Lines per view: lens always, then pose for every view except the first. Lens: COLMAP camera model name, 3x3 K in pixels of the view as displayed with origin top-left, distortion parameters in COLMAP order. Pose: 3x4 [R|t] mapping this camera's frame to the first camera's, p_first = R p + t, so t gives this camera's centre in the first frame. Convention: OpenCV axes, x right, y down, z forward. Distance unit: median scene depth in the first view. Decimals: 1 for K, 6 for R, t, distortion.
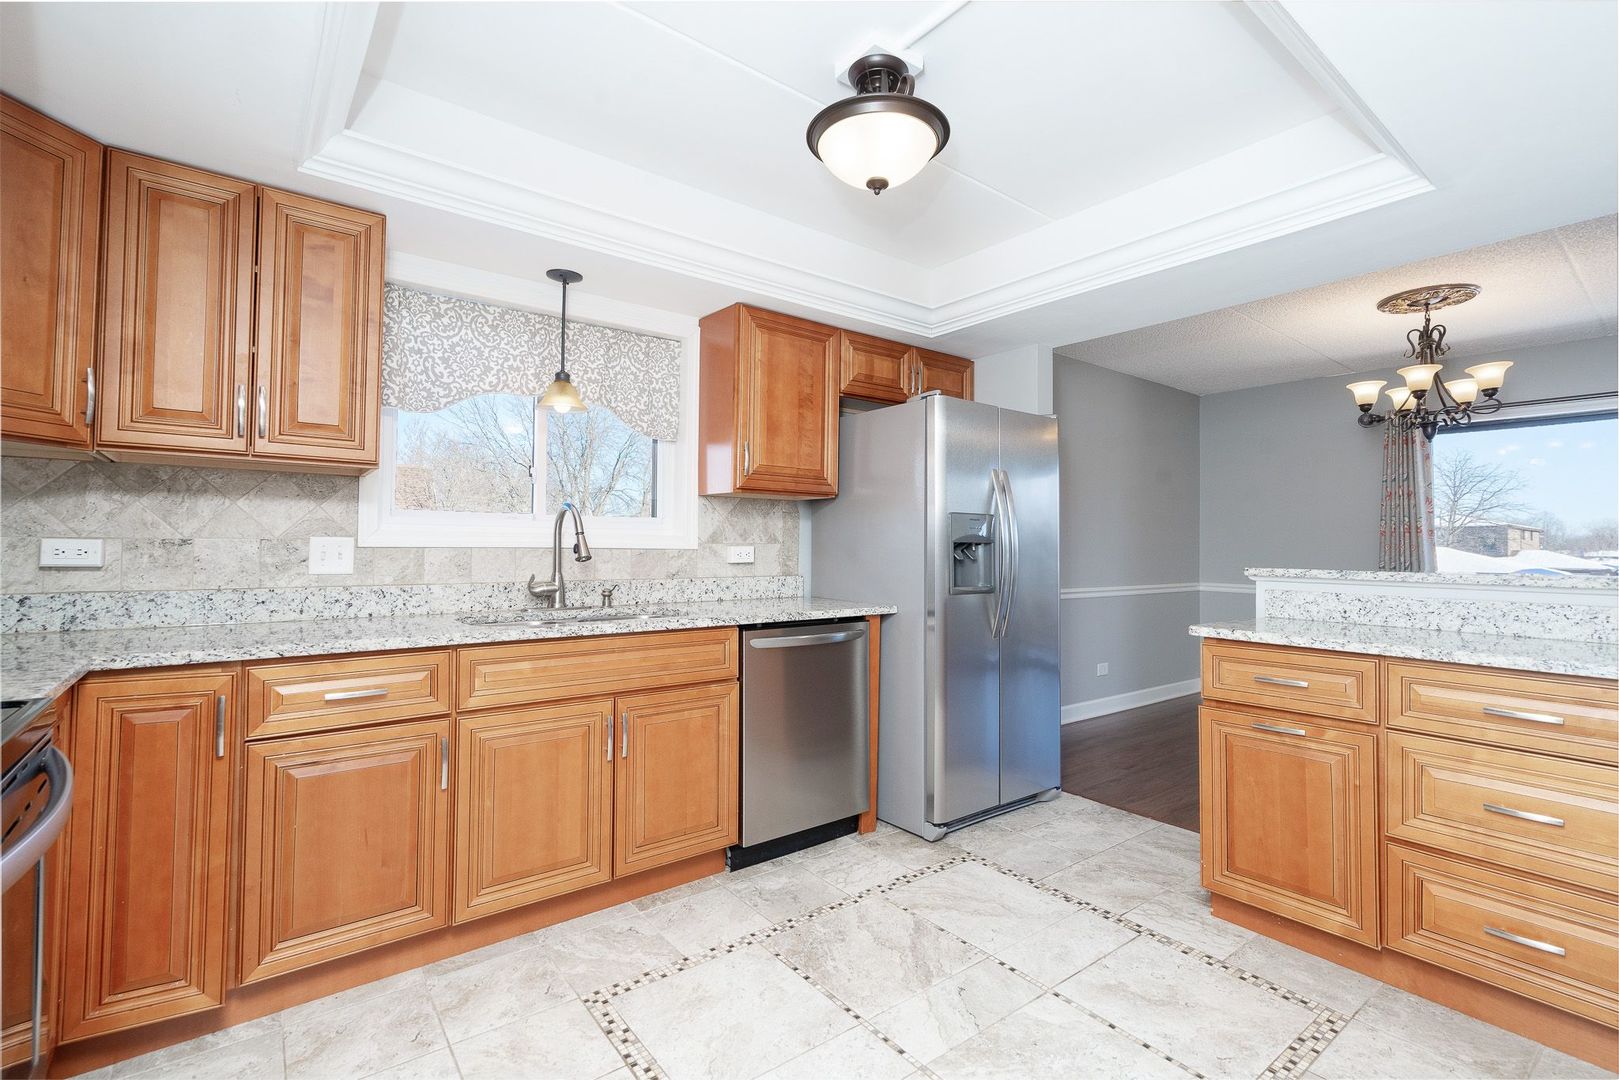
lens RADIAL K [[741.5, 0, 802.5], [0, 741.5, 532.9], [0, 0, 1]] dist [-0.002932, 0.001311]
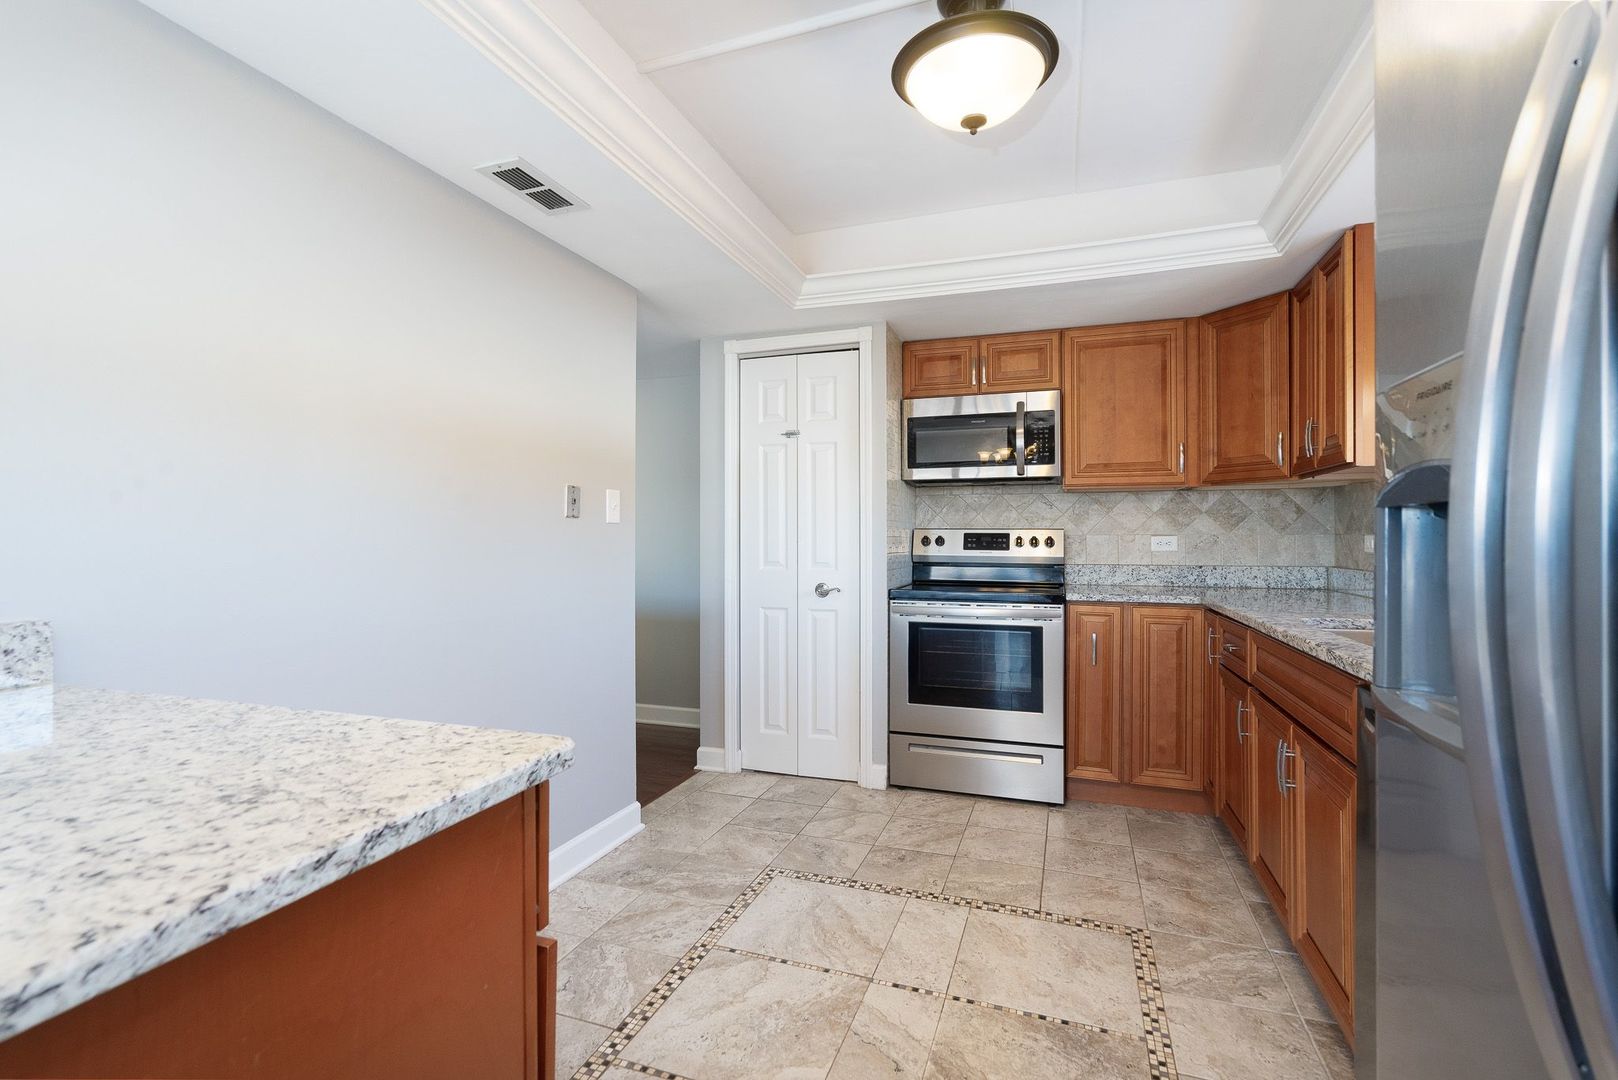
lens RADIAL K [[741.0, 0, 809.7], [0, 741.0, 532.3], [0, 0, 1]] dist [-0.002932, 0.001311]
pose [[-0.840258, -0.010087, -0.542093, 0.561873], [0.006110, 0.999587, -0.028072, 0.027485], [0.542153, -0.026900, -0.839849, 1.236337]]
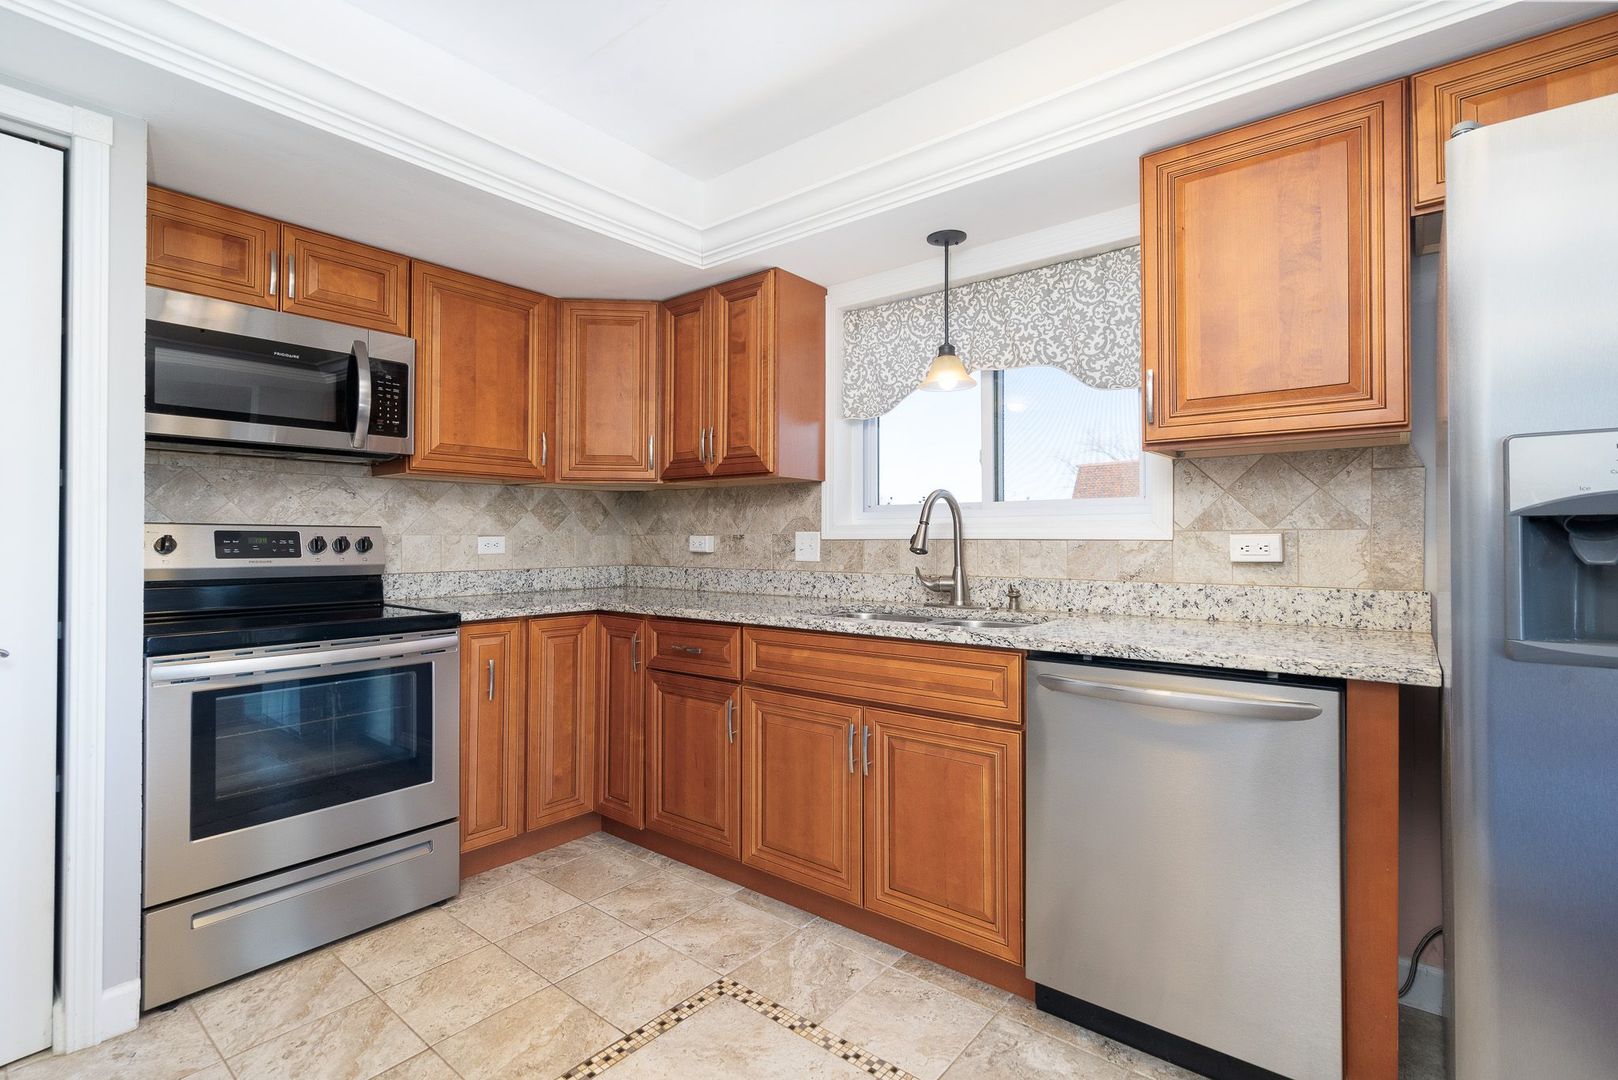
lens RADIAL K [[741.0, 0, 800.0], [0, 741.0, 530.8], [0, 0, 1]] dist [-0.002932, 0.001311]
pose [[0.223780, -0.016612, -0.974498, 0.535163], [0.024529, 0.999634, -0.011407, 0.016479], [0.974331, -0.021351, 0.224105, 0.644178]]
